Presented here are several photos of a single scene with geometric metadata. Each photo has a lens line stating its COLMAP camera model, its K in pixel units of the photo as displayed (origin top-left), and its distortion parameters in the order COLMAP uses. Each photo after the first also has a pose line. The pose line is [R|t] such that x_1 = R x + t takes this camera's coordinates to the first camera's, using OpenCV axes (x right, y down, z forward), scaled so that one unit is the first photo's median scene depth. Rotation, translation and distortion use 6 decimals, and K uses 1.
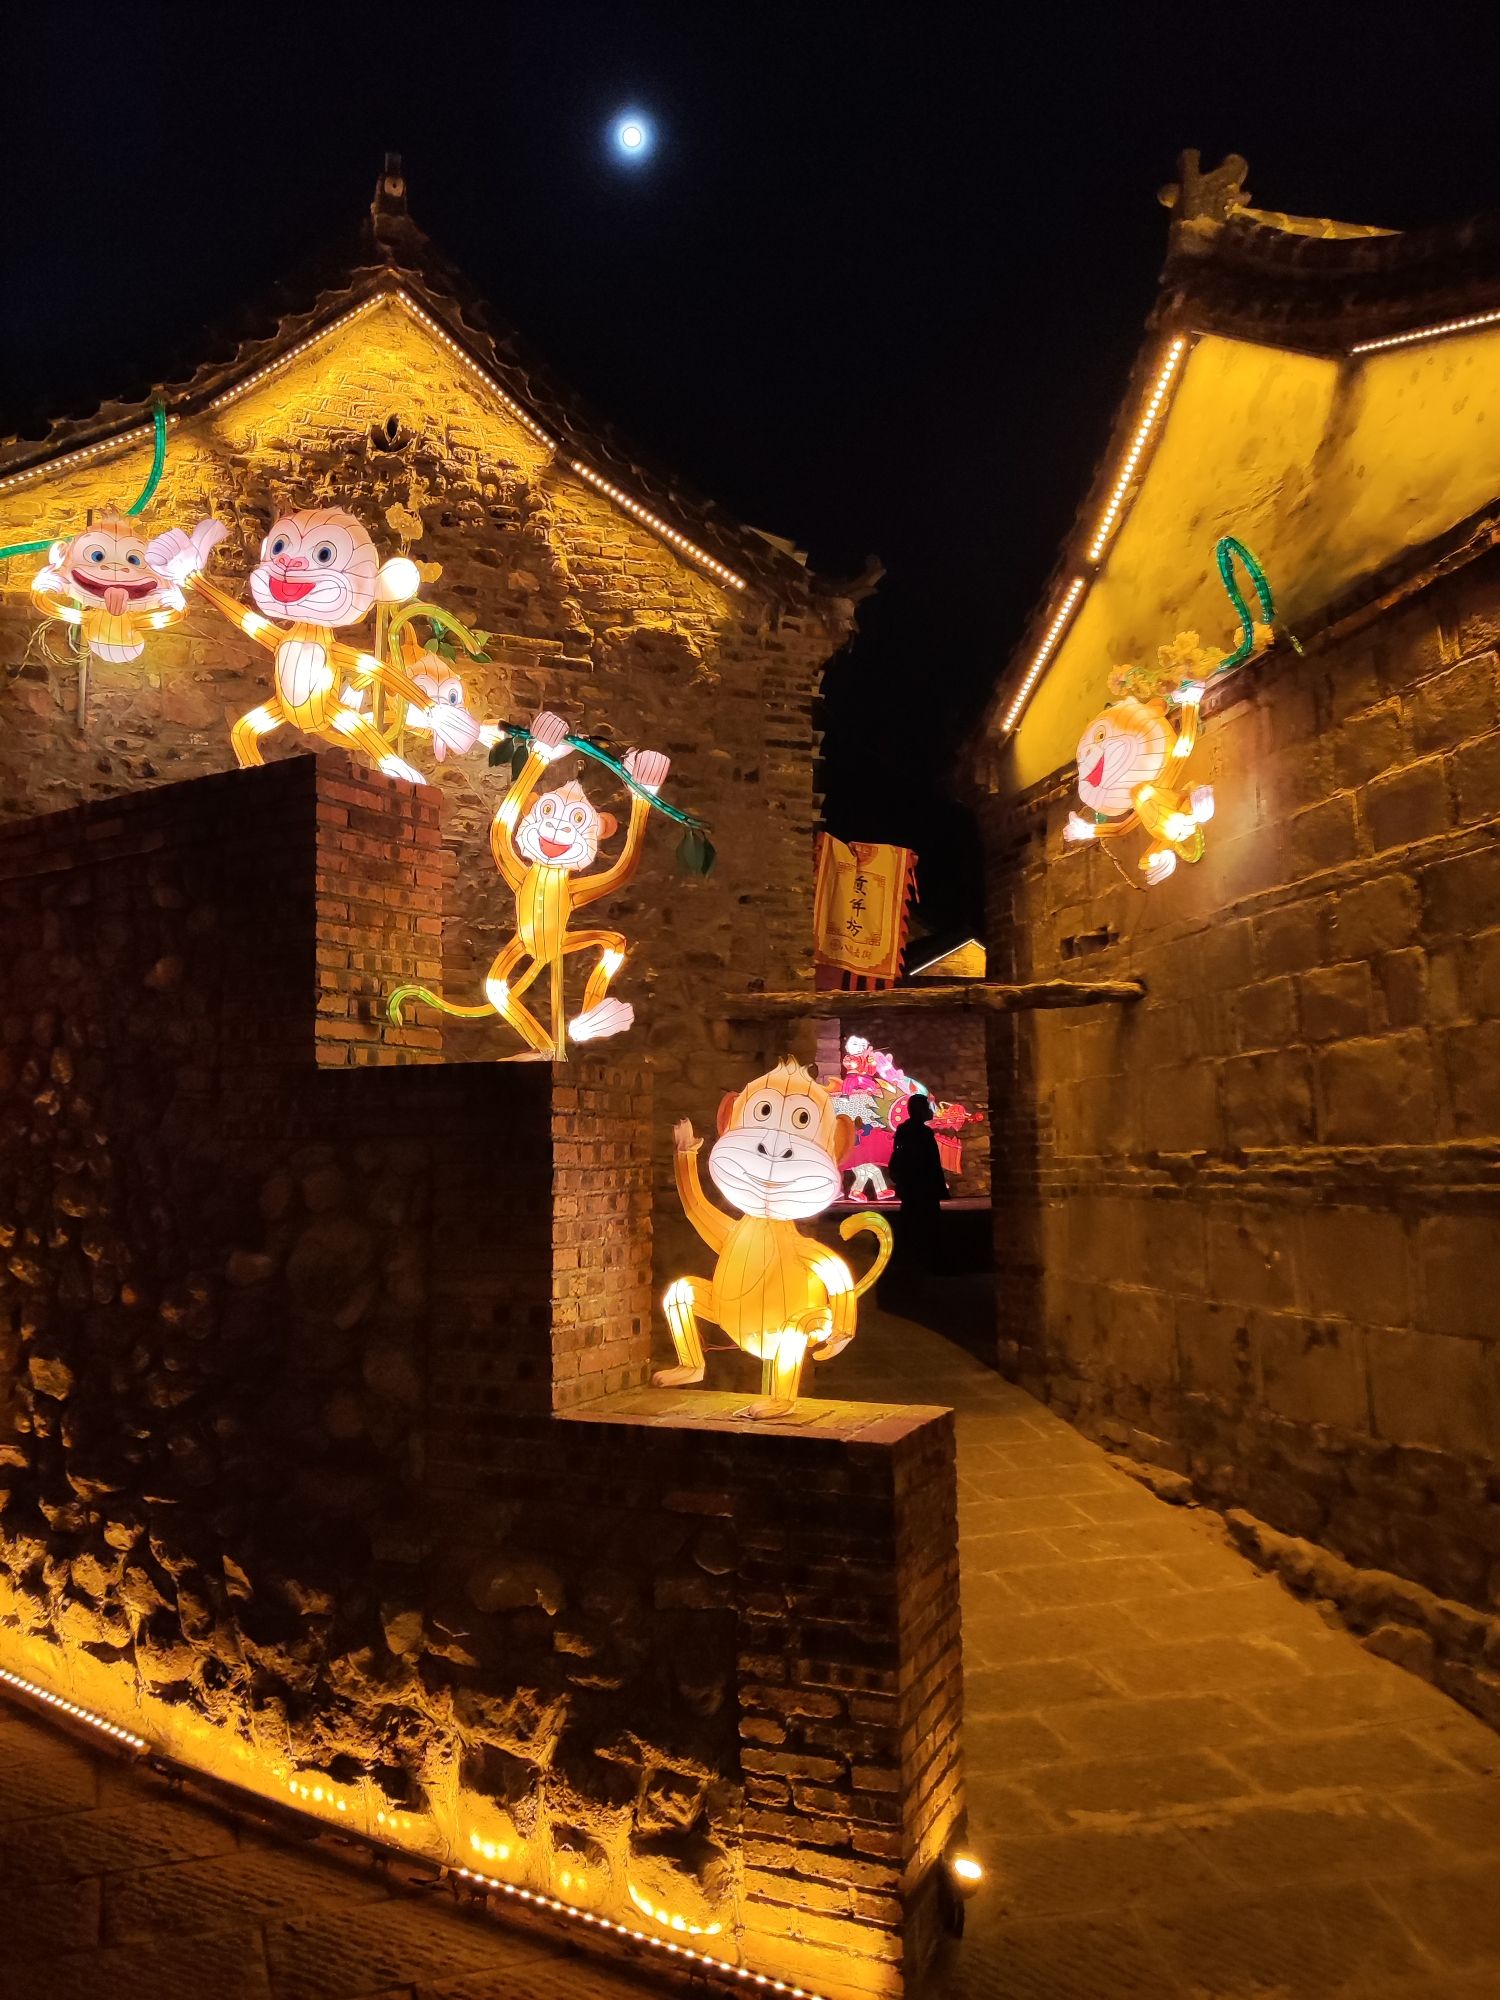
lens RADIAL K [[1449.0, 0, 744.8], [0, 1449.0, 1006.0], [0, 0, 1]] dist [0.044624, -0.047427]
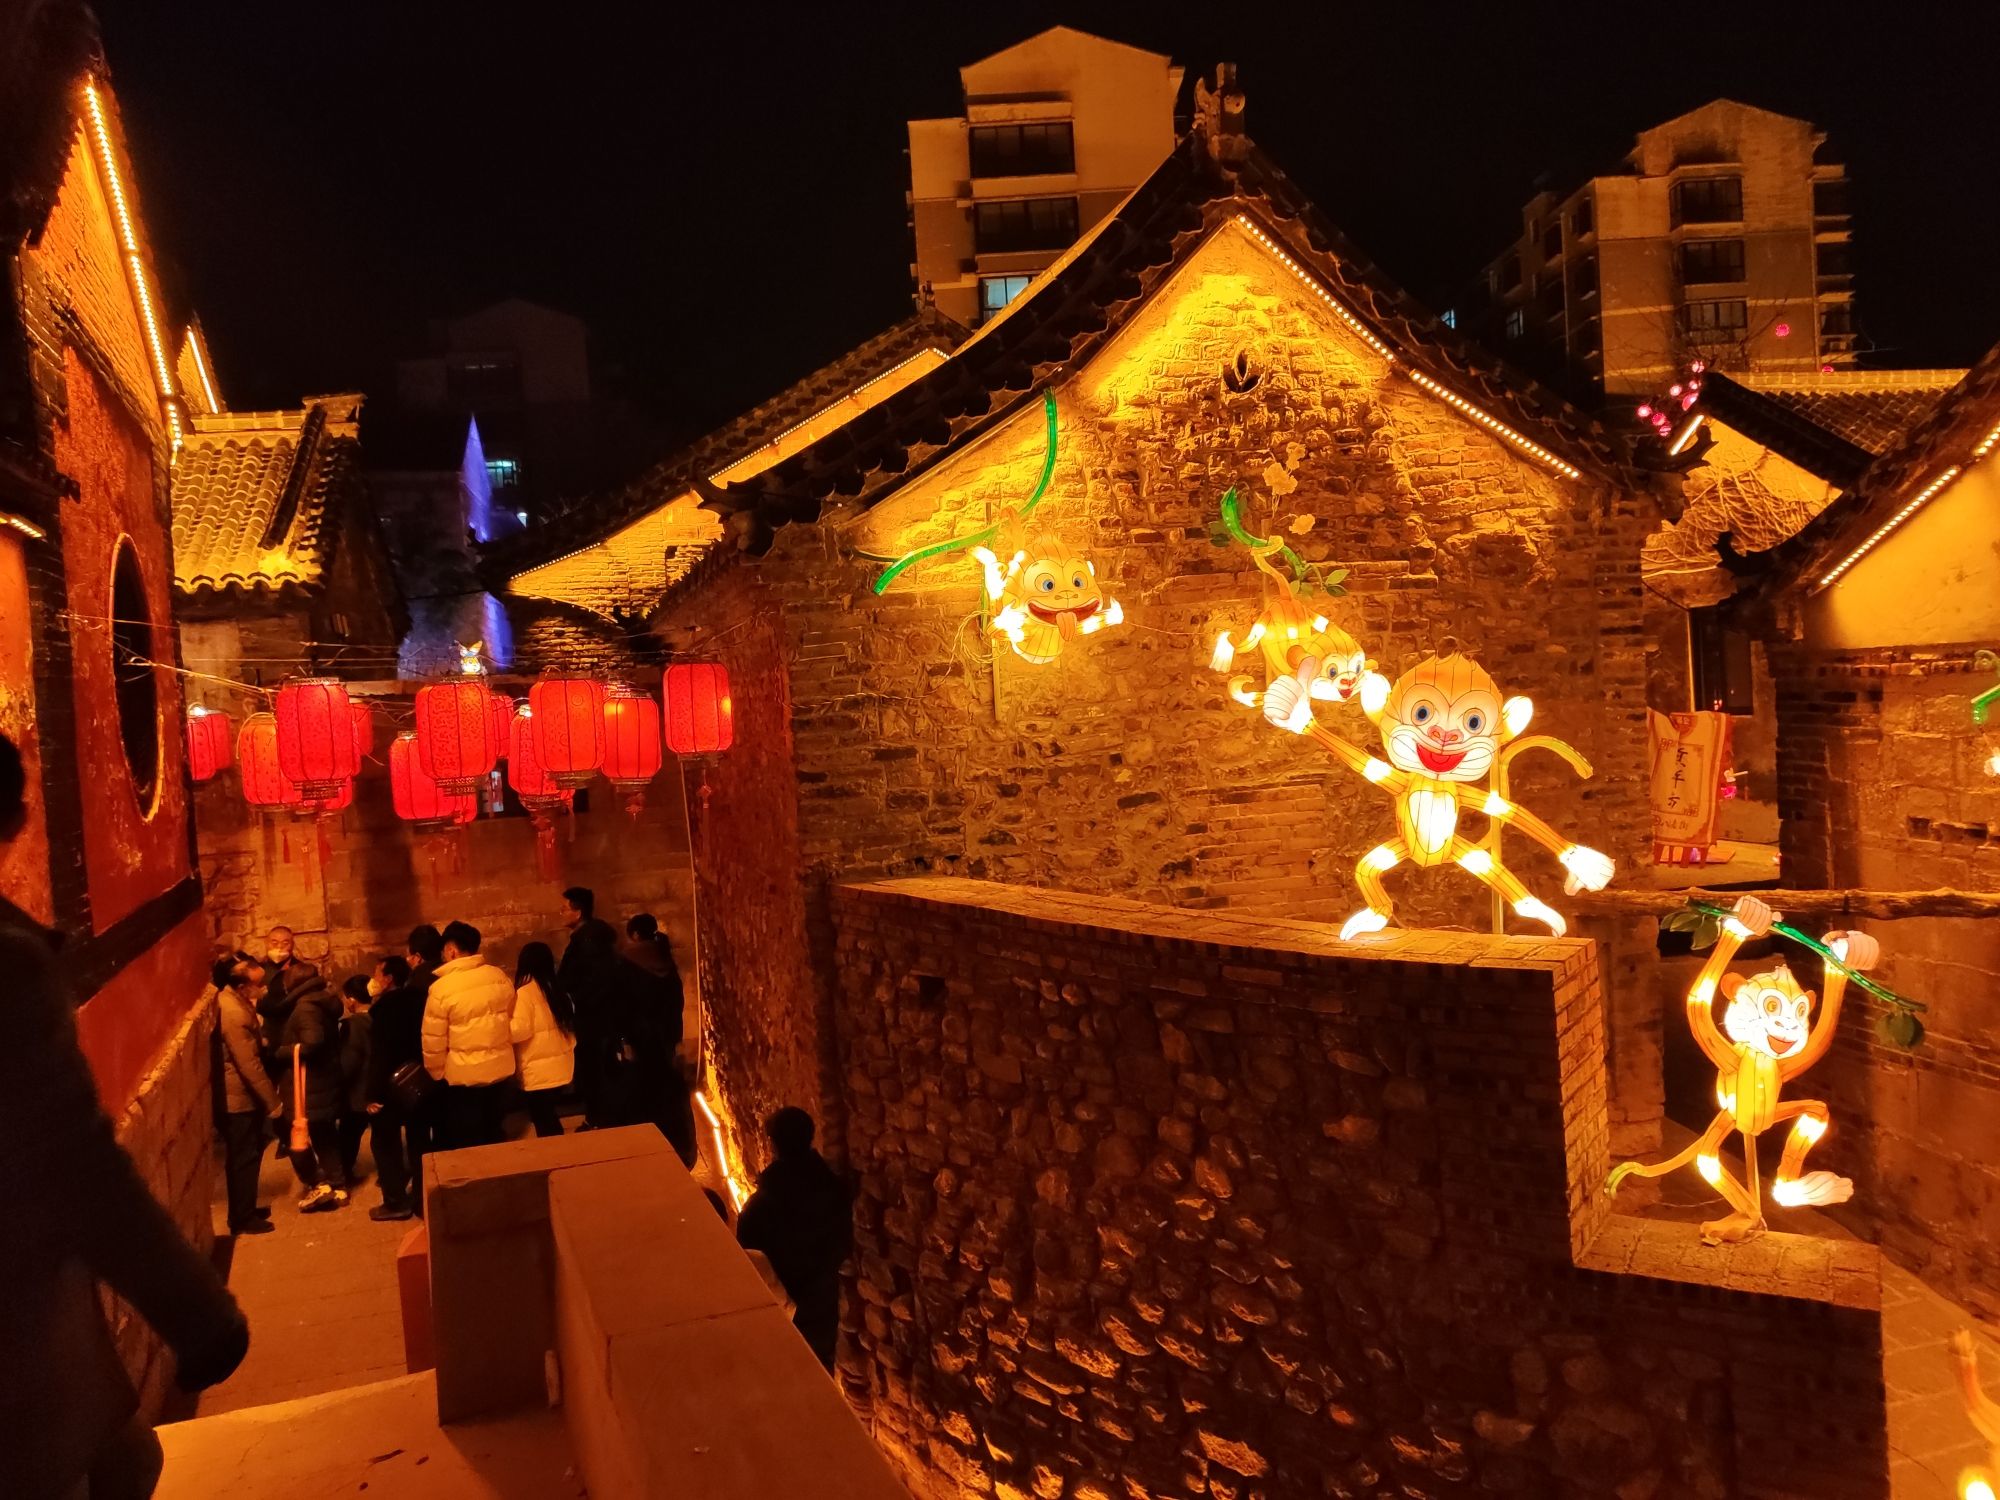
lens RADIAL K [[1449.0, 0, 993.0], [0, 1449.0, 764.2], [0, 0, 1]] dist [0.044624, -0.047427]
pose [[0.994596, -0.052724, -0.089436, -0.331698], [0.065328, 0.987355, 0.144439, -0.278992], [0.080690, -0.149501, 0.985464, -0.027841]]
